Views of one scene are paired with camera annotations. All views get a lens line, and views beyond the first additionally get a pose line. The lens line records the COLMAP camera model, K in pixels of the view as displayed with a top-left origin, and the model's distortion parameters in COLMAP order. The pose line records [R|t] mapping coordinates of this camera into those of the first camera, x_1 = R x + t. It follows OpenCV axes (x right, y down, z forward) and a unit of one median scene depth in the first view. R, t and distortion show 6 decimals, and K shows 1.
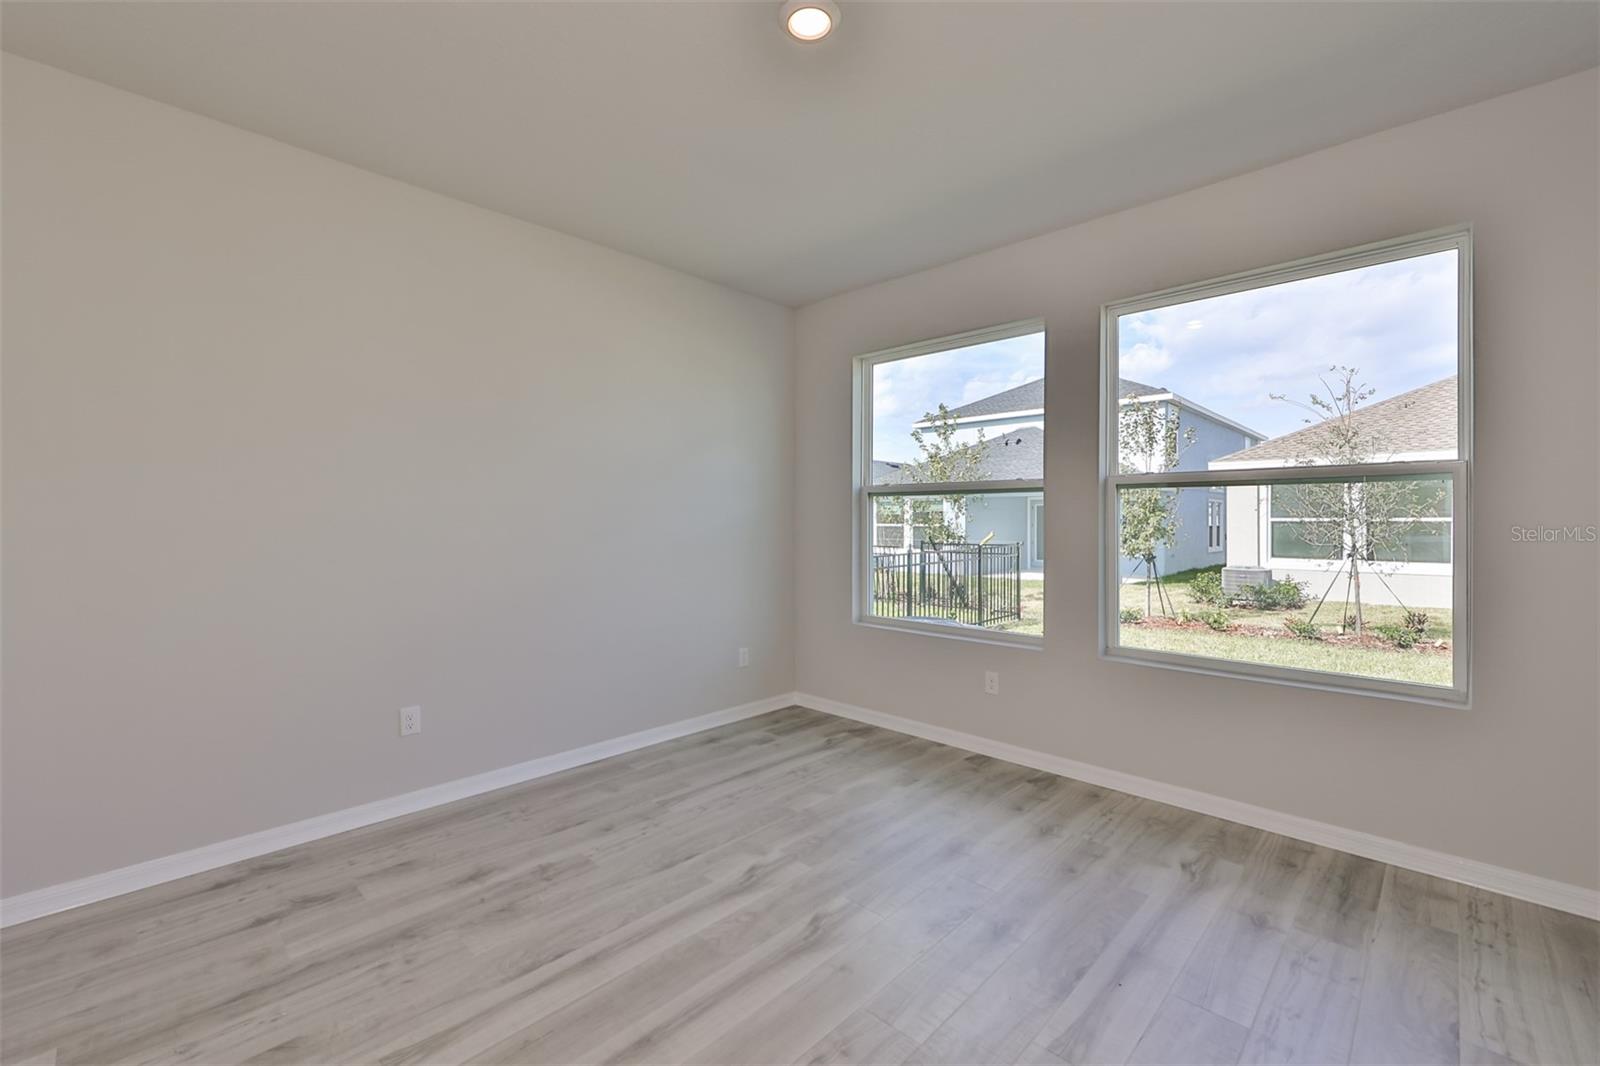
lens RADIAL K [[684.4, 0, 785.8], [0, 684.4, 527.6], [0, 0, 1]] dist [0.004220, -0.000088]
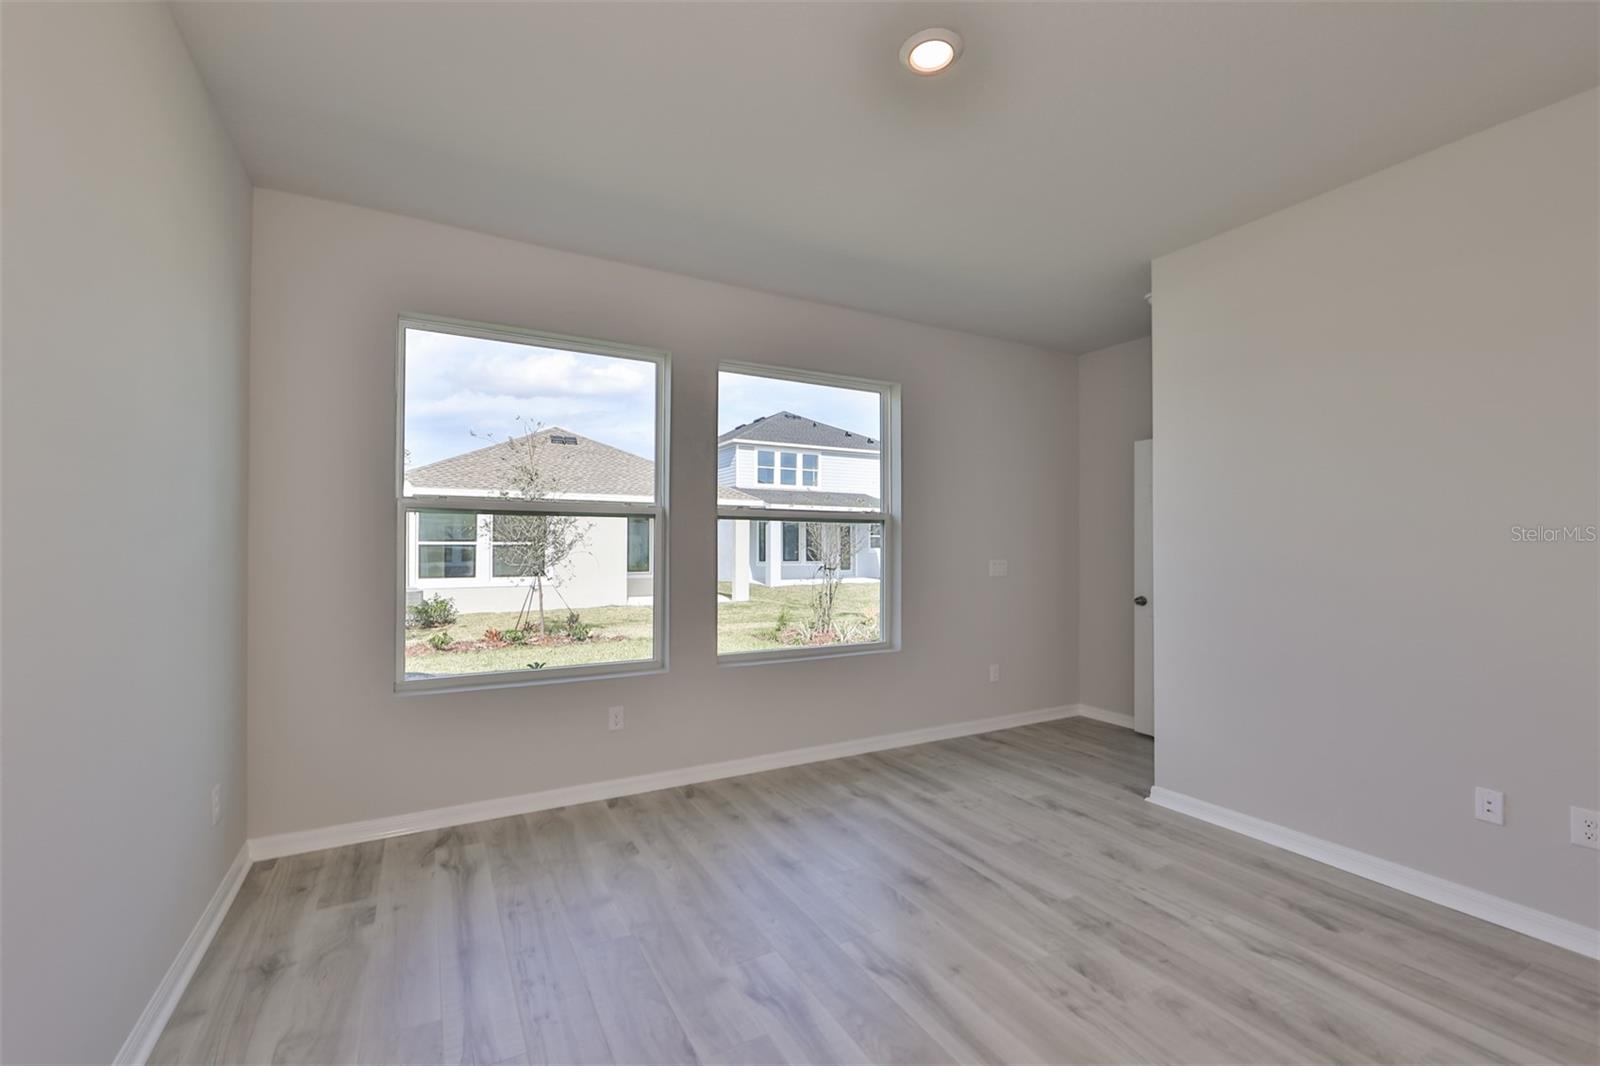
lens RADIAL K [[684.4, 0, 795.3], [0, 684.4, 535.4], [0, 0, 1]] dist [0.004220, -0.000088]
pose [[0.275741, 0.011471, 0.961164, -0.651010], [0.010257, 0.999837, -0.014875, -0.008999], [-0.961177, 0.013960, 0.275578, 0.604679]]
